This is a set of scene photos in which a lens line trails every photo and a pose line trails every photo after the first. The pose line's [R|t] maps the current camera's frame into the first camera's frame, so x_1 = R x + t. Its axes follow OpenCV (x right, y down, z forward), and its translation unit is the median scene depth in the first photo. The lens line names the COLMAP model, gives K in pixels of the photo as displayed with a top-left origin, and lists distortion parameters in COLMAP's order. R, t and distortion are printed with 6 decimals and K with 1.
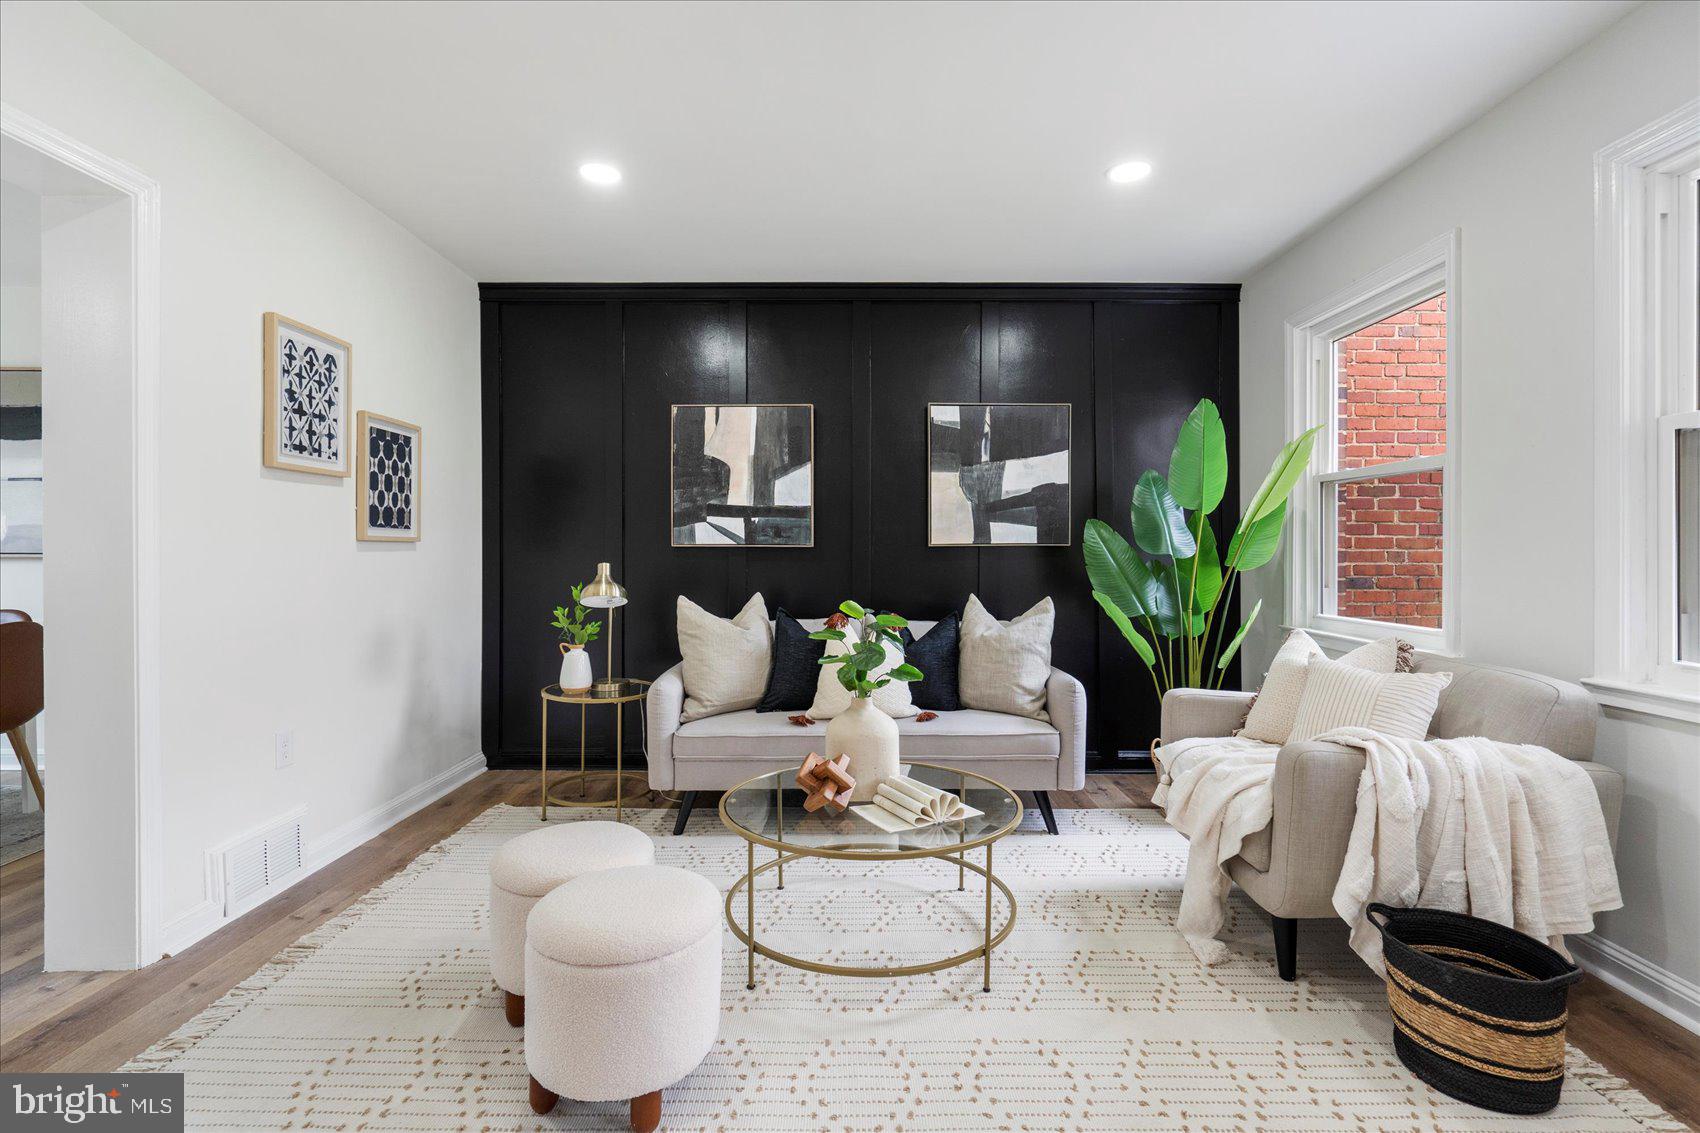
lens RADIAL K [[775.1, 0, 857.5], [0, 775.1, 564.5], [0, 0, 1]] dist [-0.000760, 0.001328]
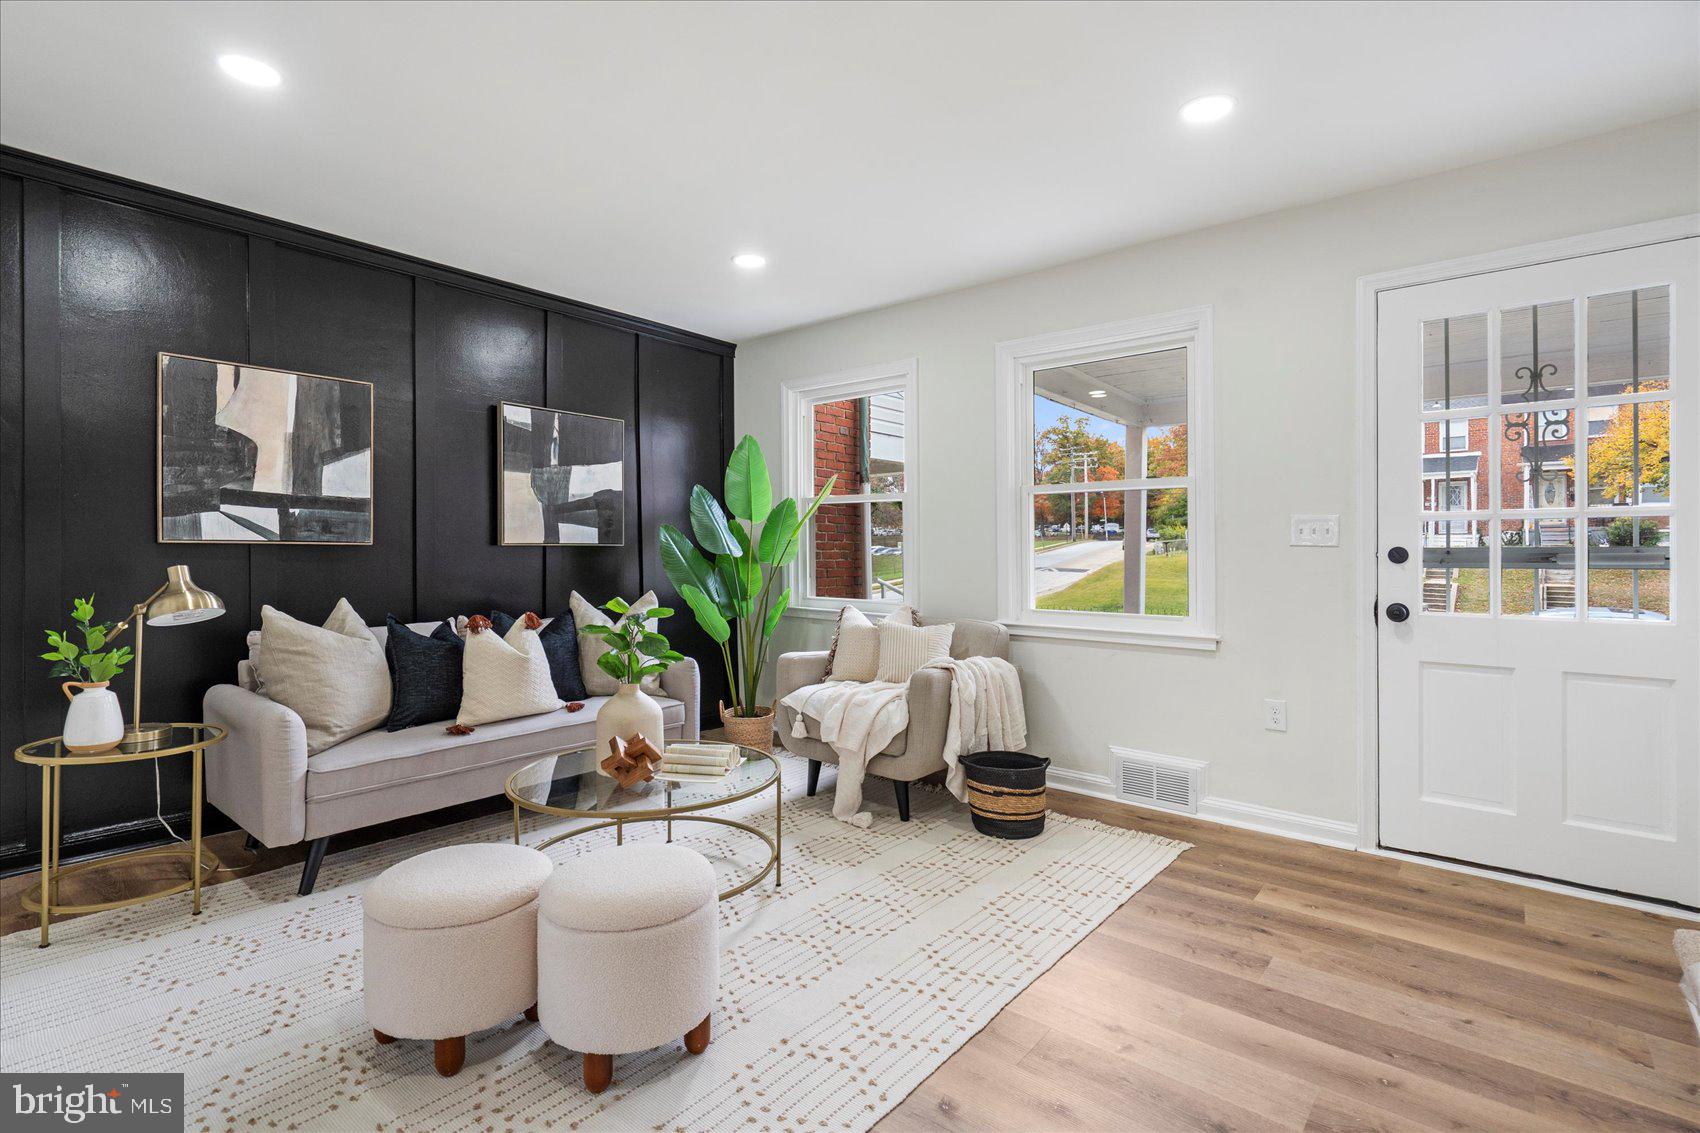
lens RADIAL K [[787.1, 0, 827.7], [0, 787.1, 555.3], [0, 0, 1]] dist [0.002276, 0.001268]
pose [[0.660523, -0.000702, 0.750806, -0.389486], [0.006644, 0.999966, -0.004910, -0.003125], [-0.750777, 0.008231, 0.660505, 0.021907]]
